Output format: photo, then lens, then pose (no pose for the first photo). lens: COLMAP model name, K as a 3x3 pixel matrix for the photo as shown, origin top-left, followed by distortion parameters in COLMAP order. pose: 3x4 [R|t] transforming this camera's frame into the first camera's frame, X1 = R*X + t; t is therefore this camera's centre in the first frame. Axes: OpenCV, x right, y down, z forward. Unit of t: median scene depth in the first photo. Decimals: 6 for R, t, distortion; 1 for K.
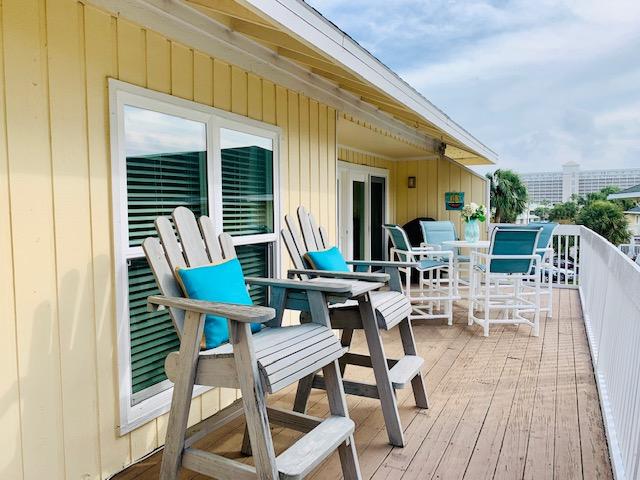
lens RADIAL K [[485.9, 0, 319.9], [0, 485.9, 236.9], [0, 0, 1]] dist [-0.001819, -0.001797]
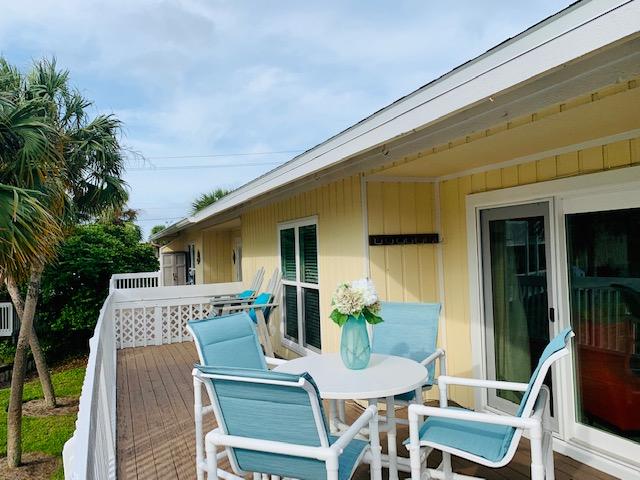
lens RADIAL K [[485.9, 0, 319.9], [0, 485.9, 236.9], [0, 0, 1]] dist [-0.001819, -0.001797]
pose [[-0.649399, 0.005024, -0.760431, 1.181824], [-0.010694, 0.999819, 0.015739, -0.210942], [0.760372, 0.018353, -0.649228, 2.197569]]
